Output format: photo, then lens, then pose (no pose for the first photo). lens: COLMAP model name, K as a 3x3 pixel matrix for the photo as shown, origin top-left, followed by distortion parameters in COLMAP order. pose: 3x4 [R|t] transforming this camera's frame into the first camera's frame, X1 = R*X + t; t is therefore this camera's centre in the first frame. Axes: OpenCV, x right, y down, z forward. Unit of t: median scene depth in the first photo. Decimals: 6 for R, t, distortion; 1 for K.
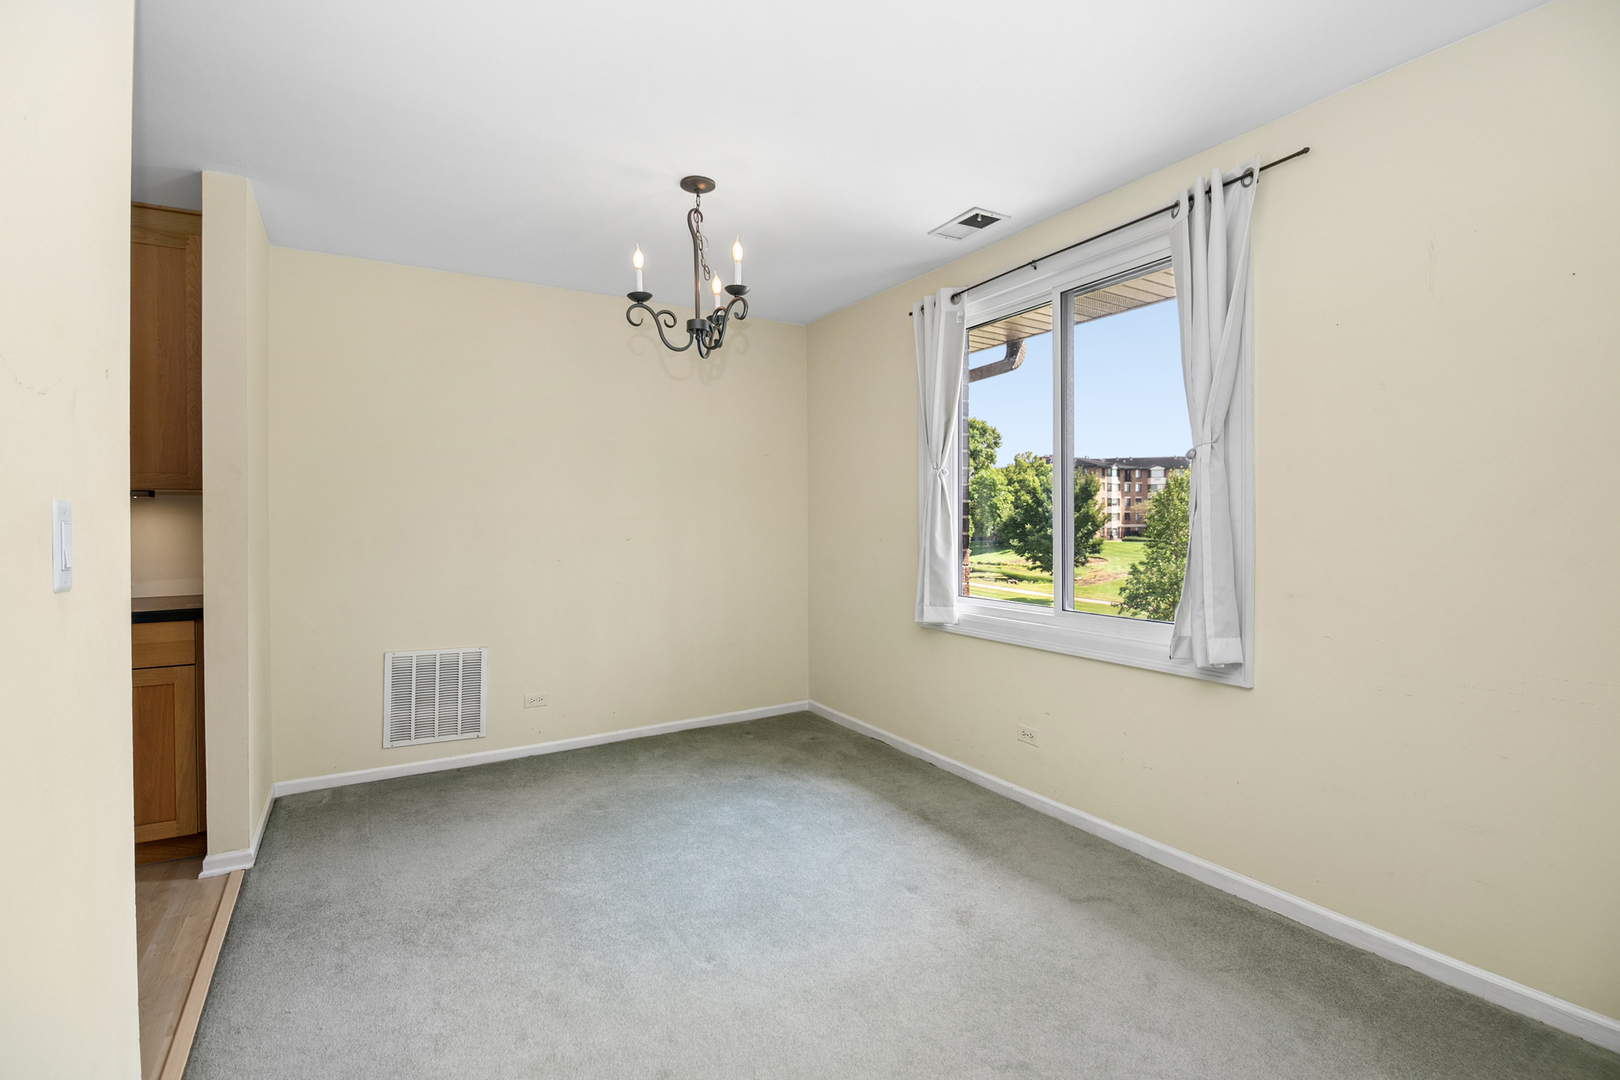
lens RADIAL K [[733.1, 0, 811.0], [0, 733.1, 528.0], [0, 0, 1]] dist [-0.005331, -0.009102]
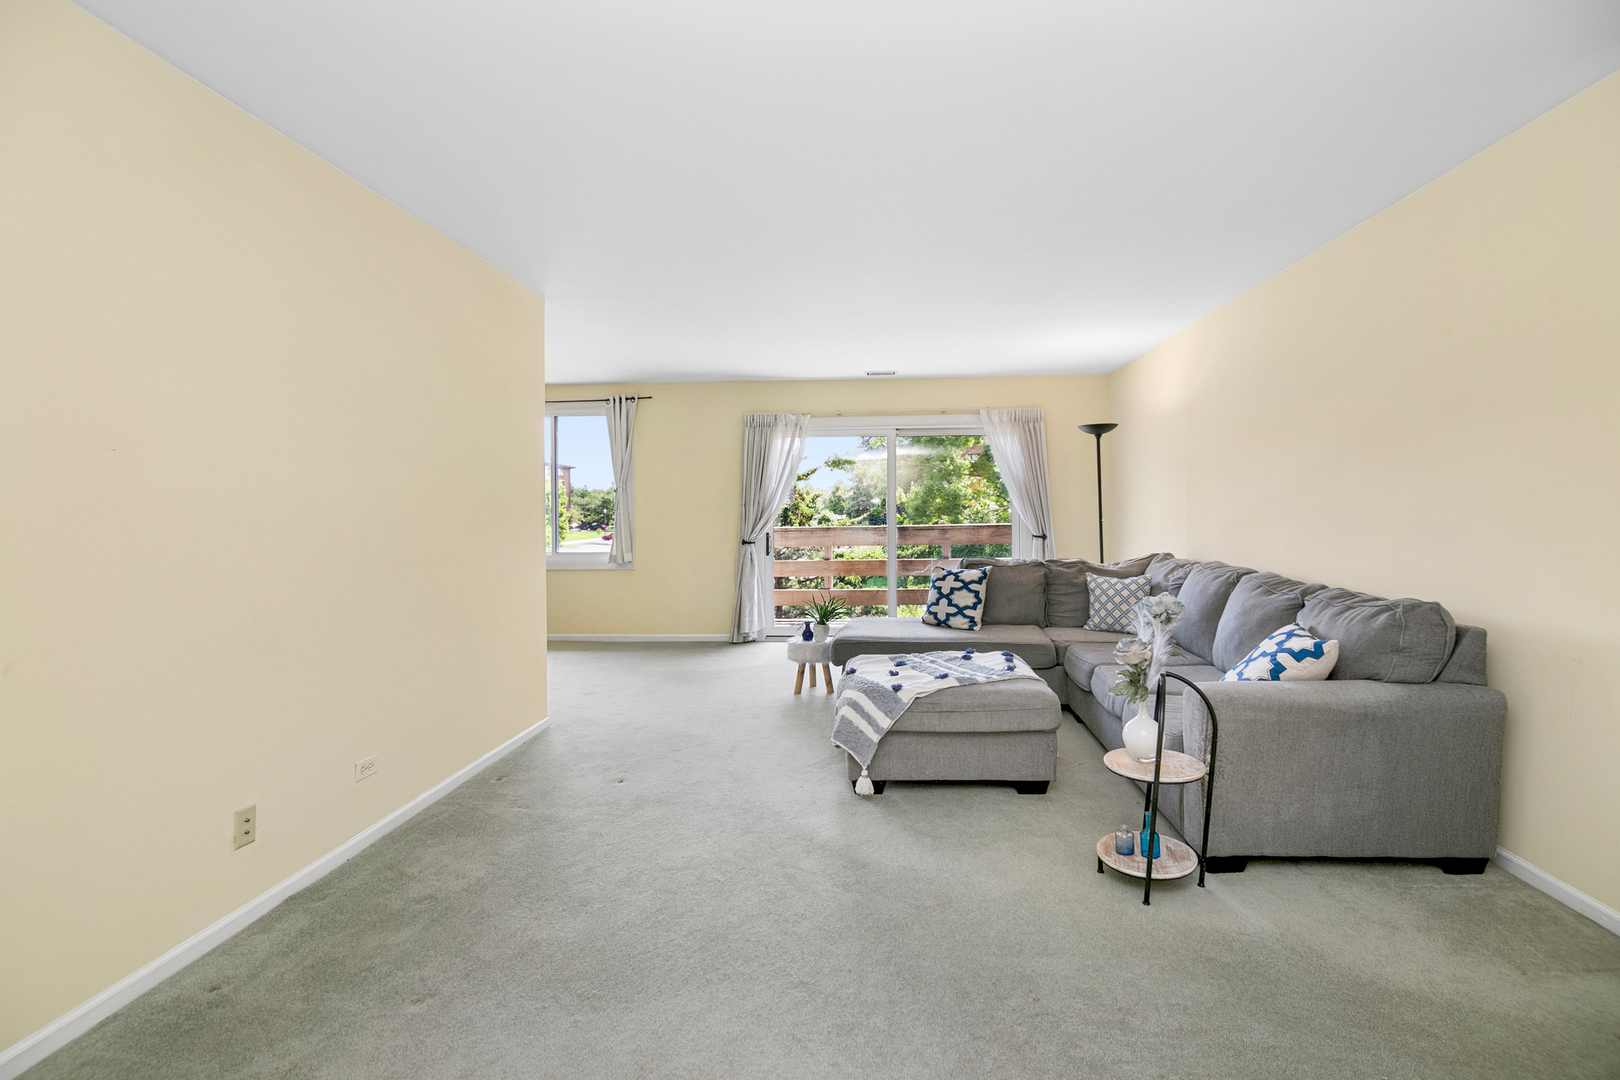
lens RADIAL K [[733.1, 0, 835.6], [0, 733.1, 518.6], [0, 0, 1]] dist [-0.005331, -0.009102]
pose [[0.567191, -0.011367, 0.823508, -0.918868], [0.016400, 0.999862, 0.002505, 0.012242], [-0.823423, 0.012085, 0.567300, -0.902666]]
